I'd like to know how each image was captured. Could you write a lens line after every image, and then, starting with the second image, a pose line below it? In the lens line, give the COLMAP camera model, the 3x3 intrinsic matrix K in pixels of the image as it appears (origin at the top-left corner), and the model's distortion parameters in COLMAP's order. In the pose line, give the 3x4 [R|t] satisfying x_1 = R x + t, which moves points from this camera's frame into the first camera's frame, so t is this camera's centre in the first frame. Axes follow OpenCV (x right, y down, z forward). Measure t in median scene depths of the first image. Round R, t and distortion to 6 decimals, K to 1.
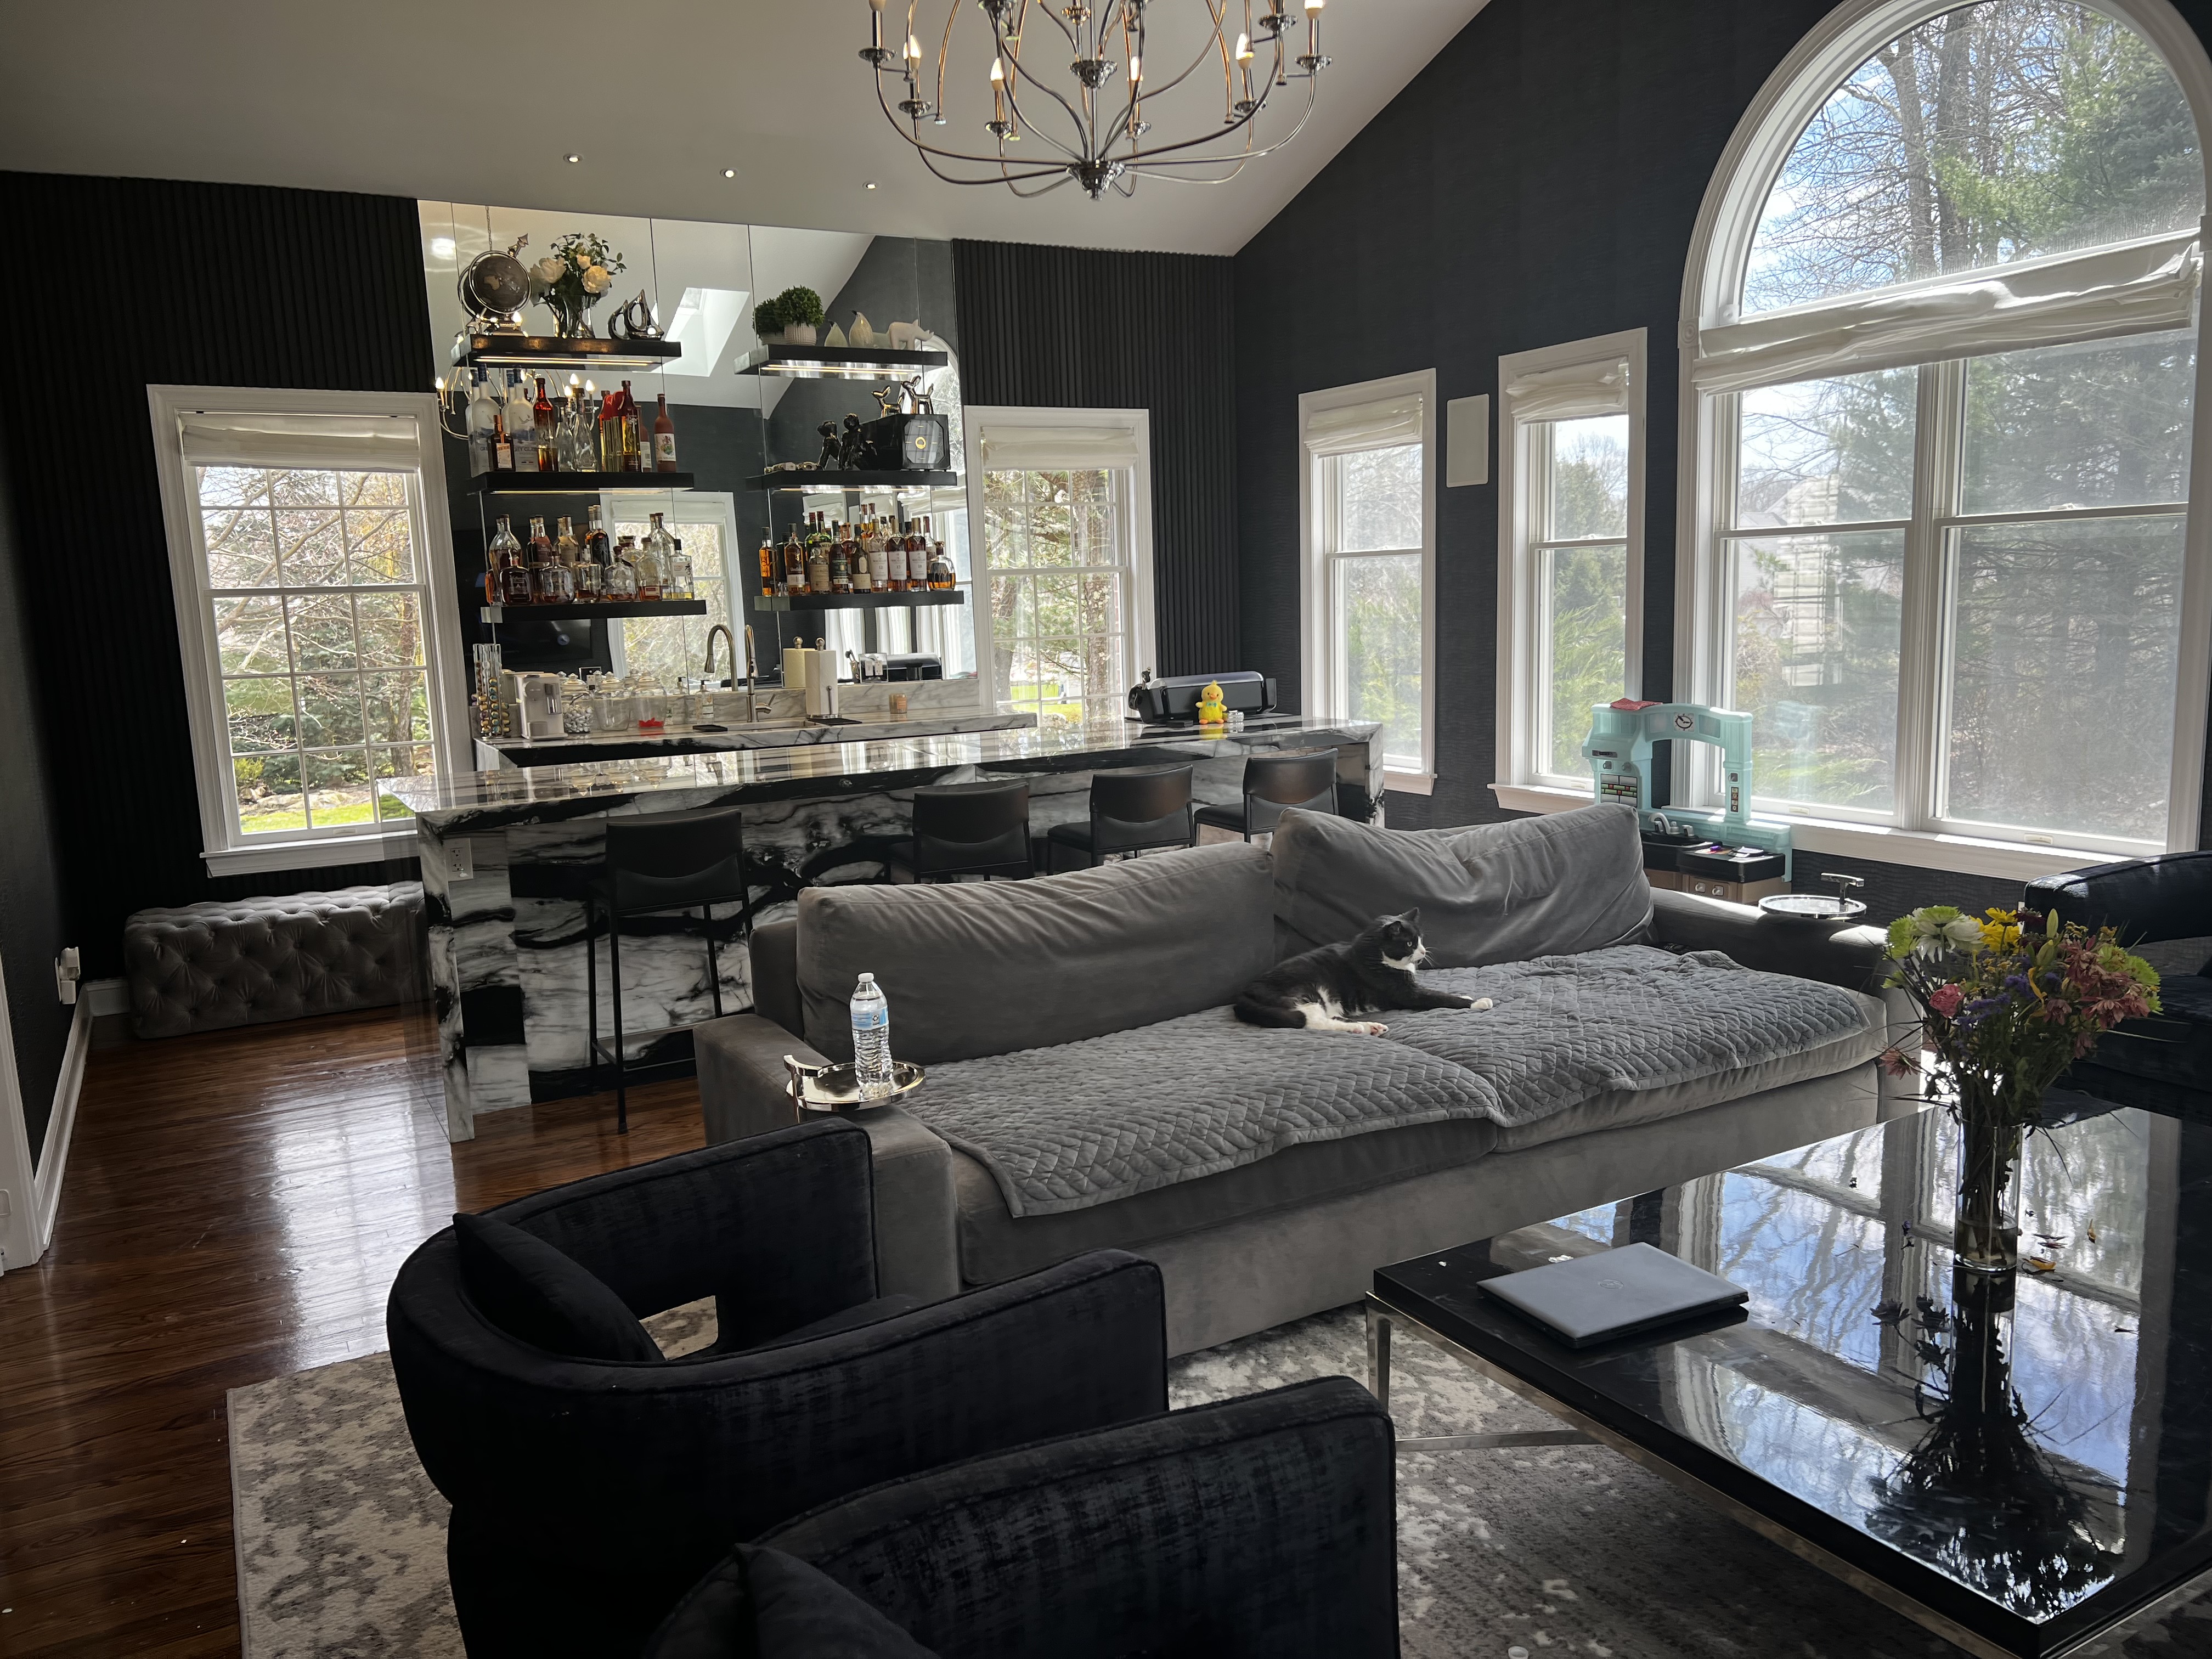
lens RADIAL K [[1649.6, 0, 1106.9], [0, 1649.6, 844.9], [0, 0, 1]] dist [0.033647, -0.008571]
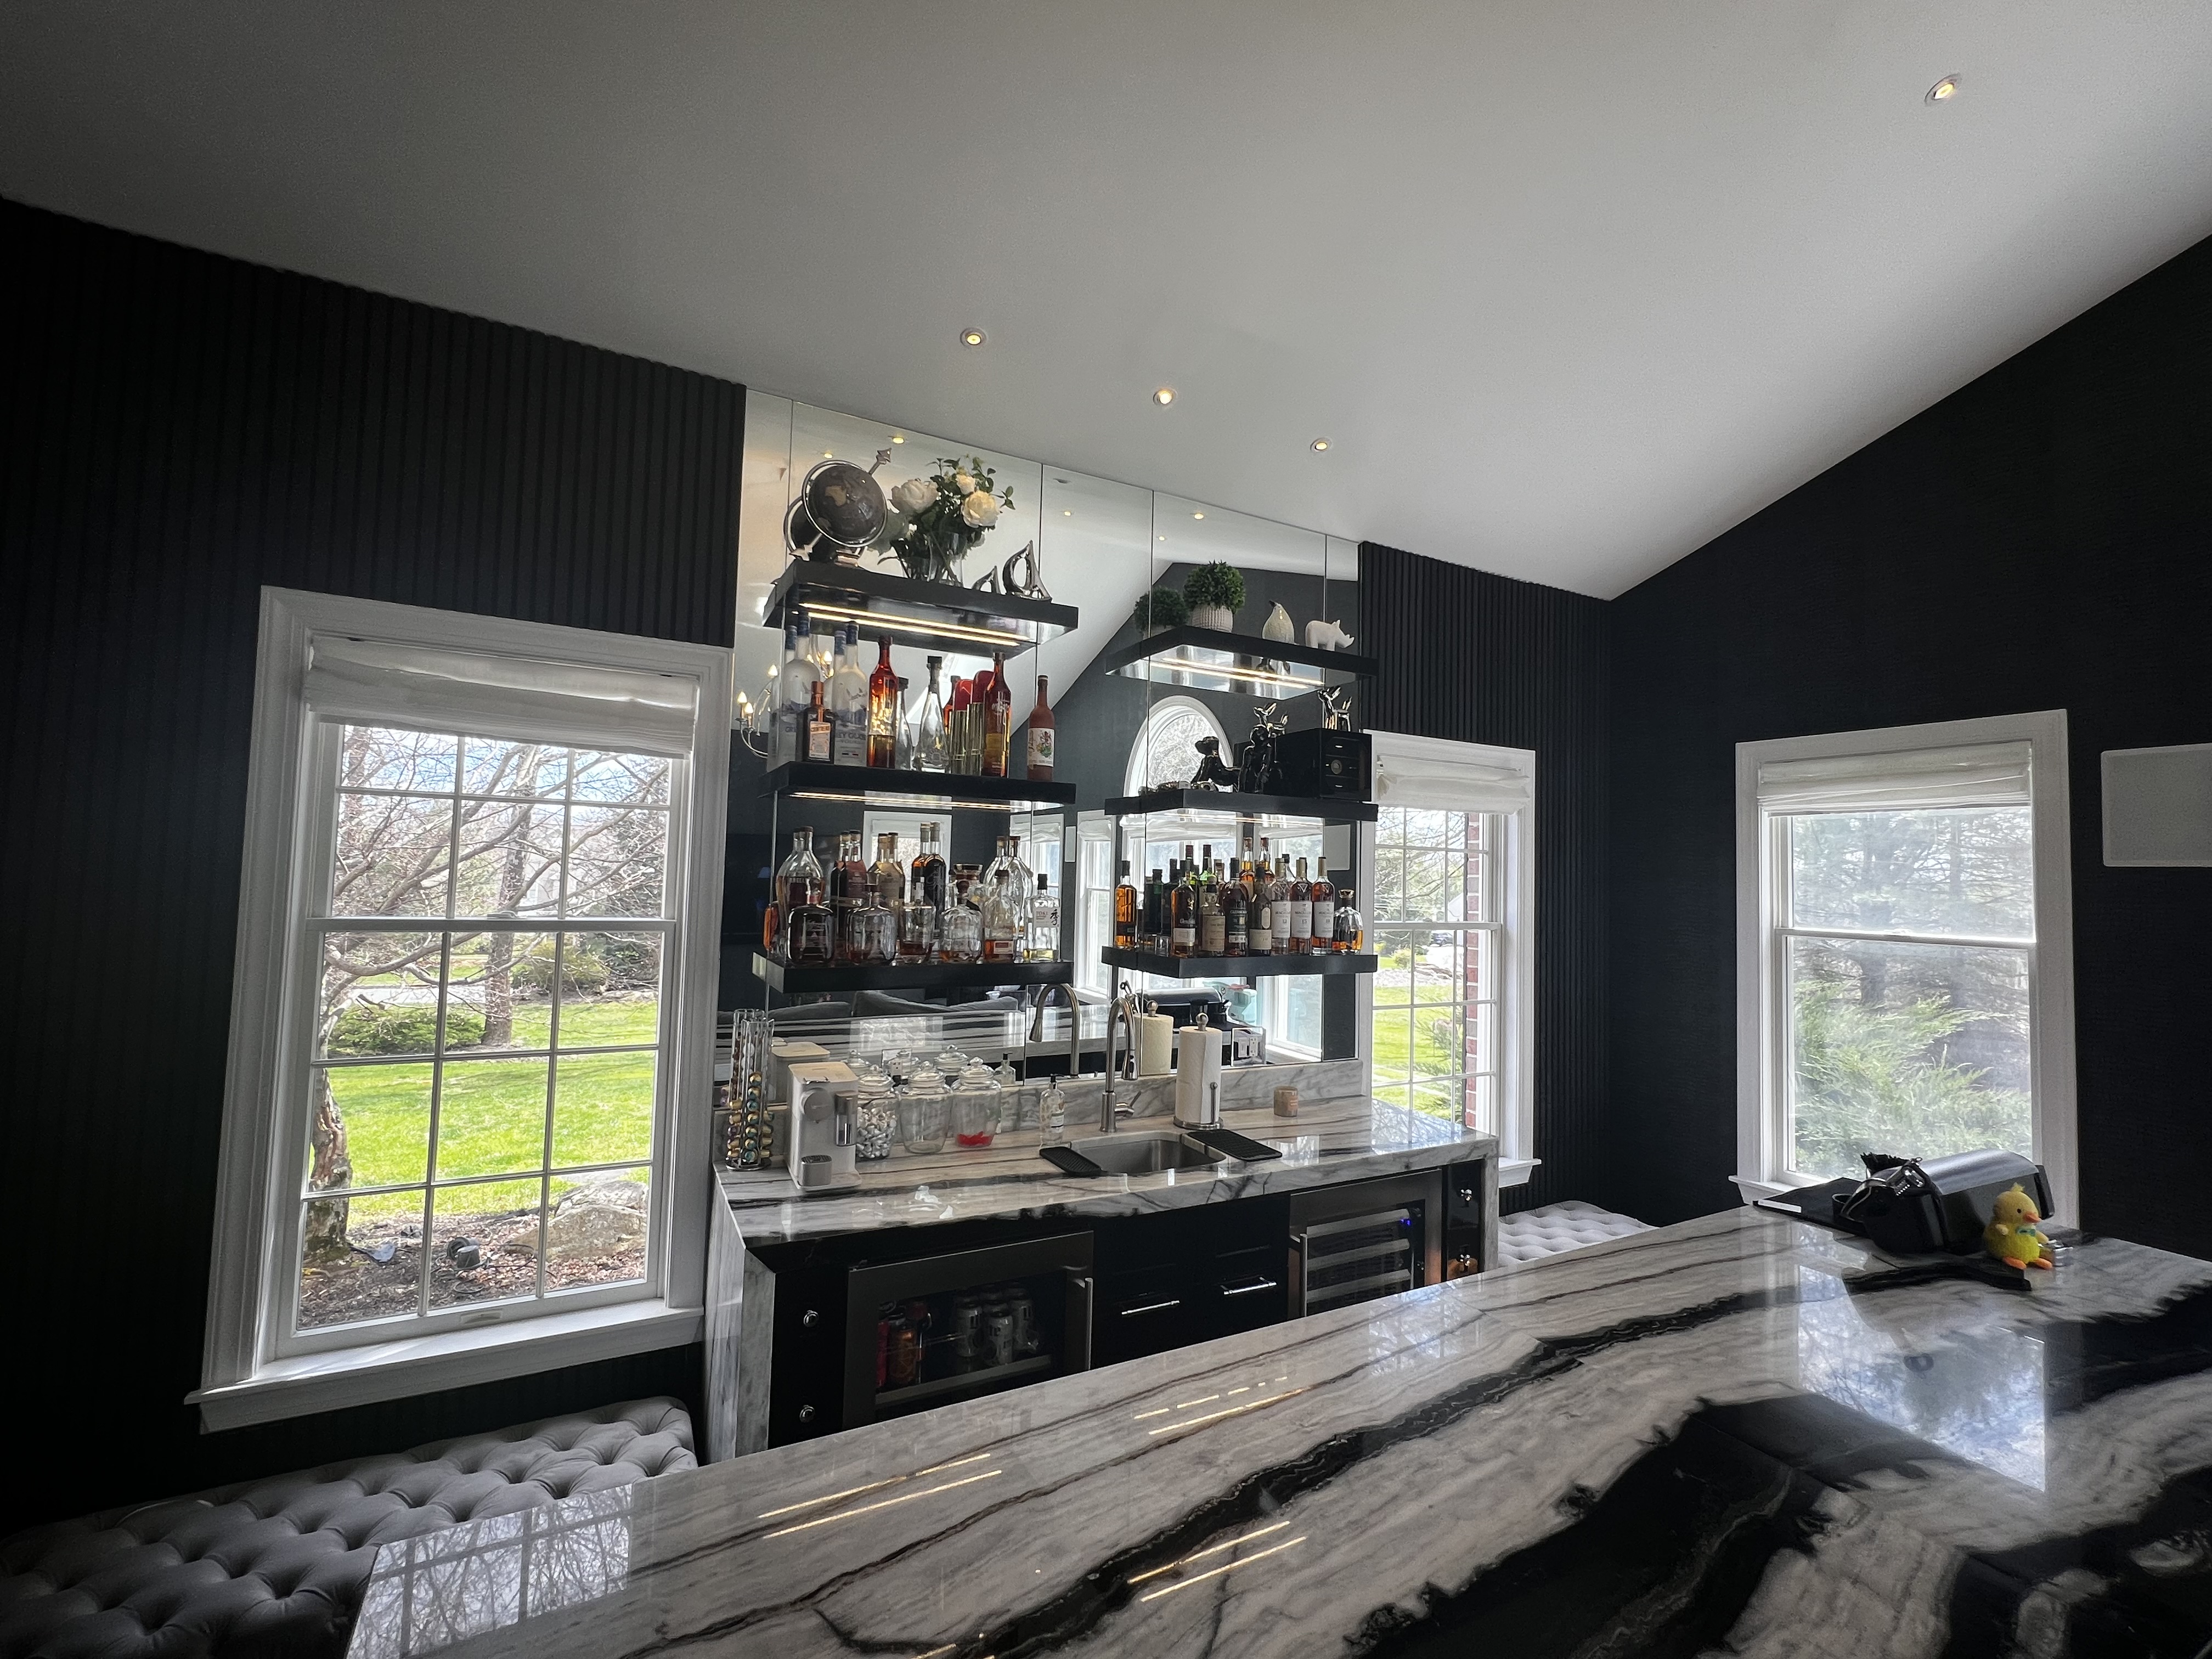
lens RADIAL K [[961.0, 0, 1106.2], [0, 961.0, 830.0], [0, 0, 1]] dist [-0.001125, 0.000575]
pose [[0.997930, 0.061154, -0.019882, -0.231459], [-0.063934, 0.976713, -0.204802, -0.124126], [0.006895, 0.205649, 0.978601, 0.612743]]
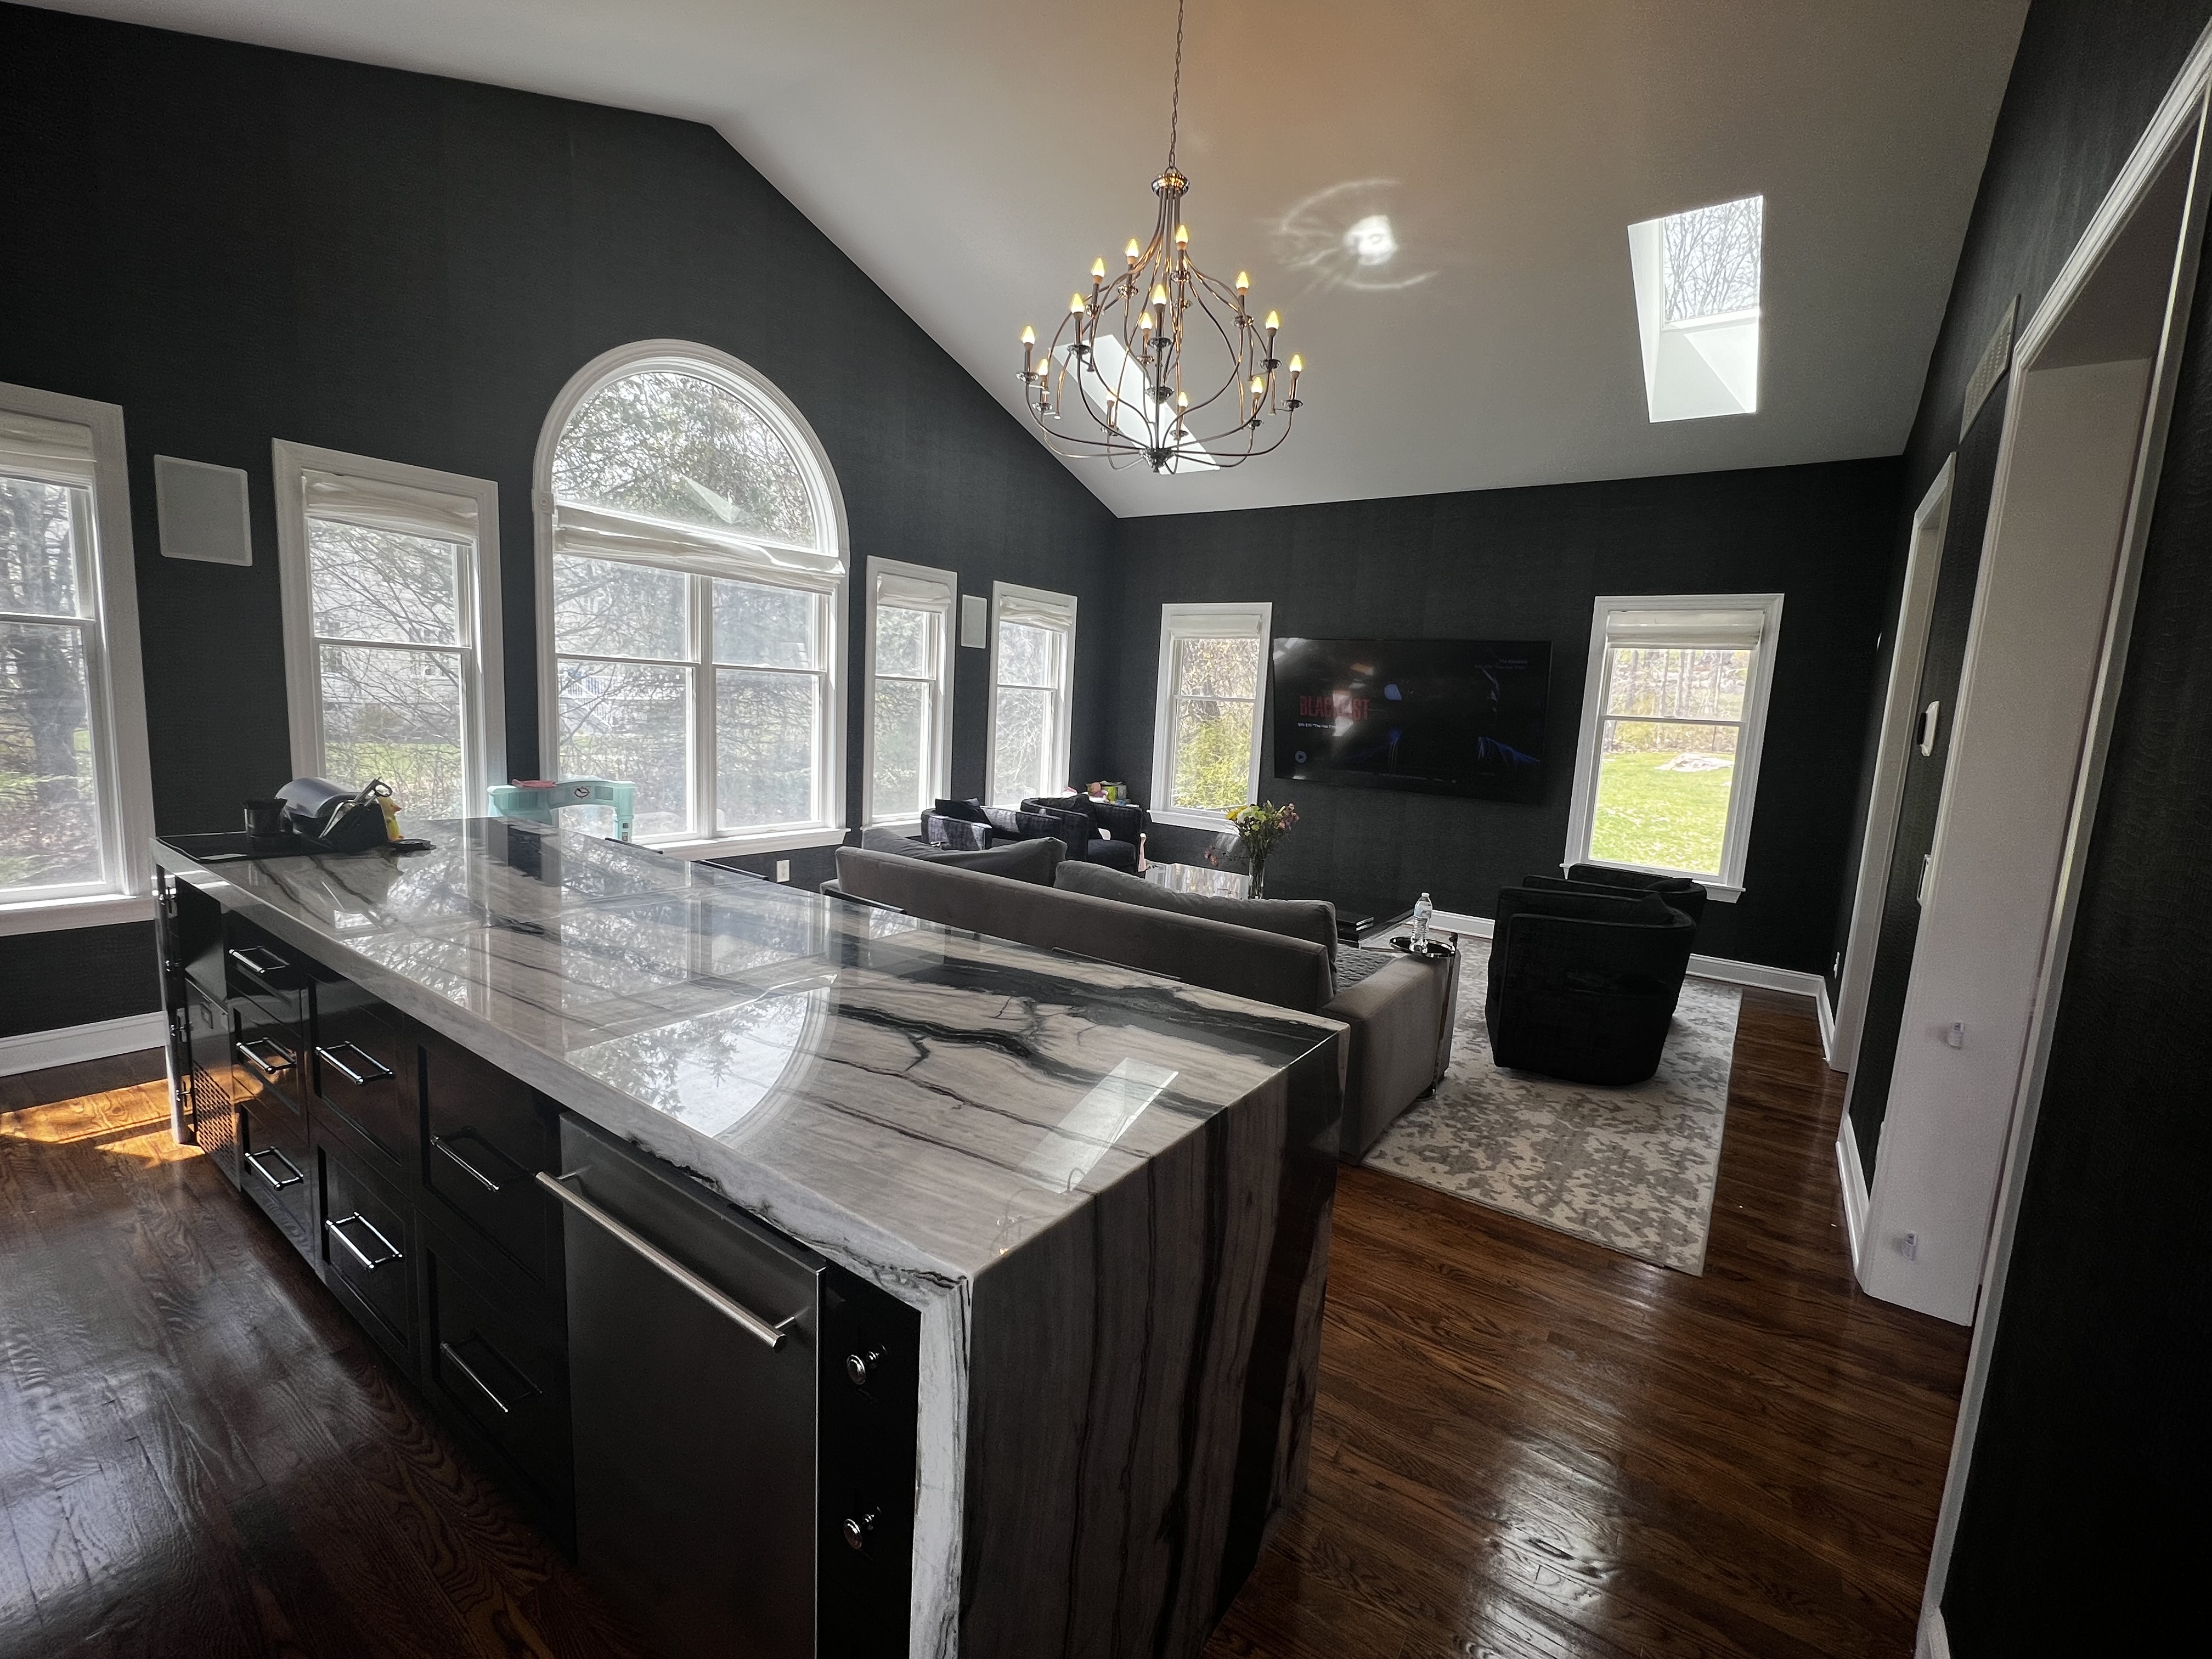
lens RADIAL K [[961.0, 0, 1102.7], [0, 961.0, 828.7], [0, 0, 1]] dist [-0.001125, 0.000575]
pose [[-0.431304, -0.105511, 0.896016, -0.482395], [0.105287, 0.980466, 0.166136, -0.115654], [-0.896042, 0.165994, -0.411770, 0.833408]]
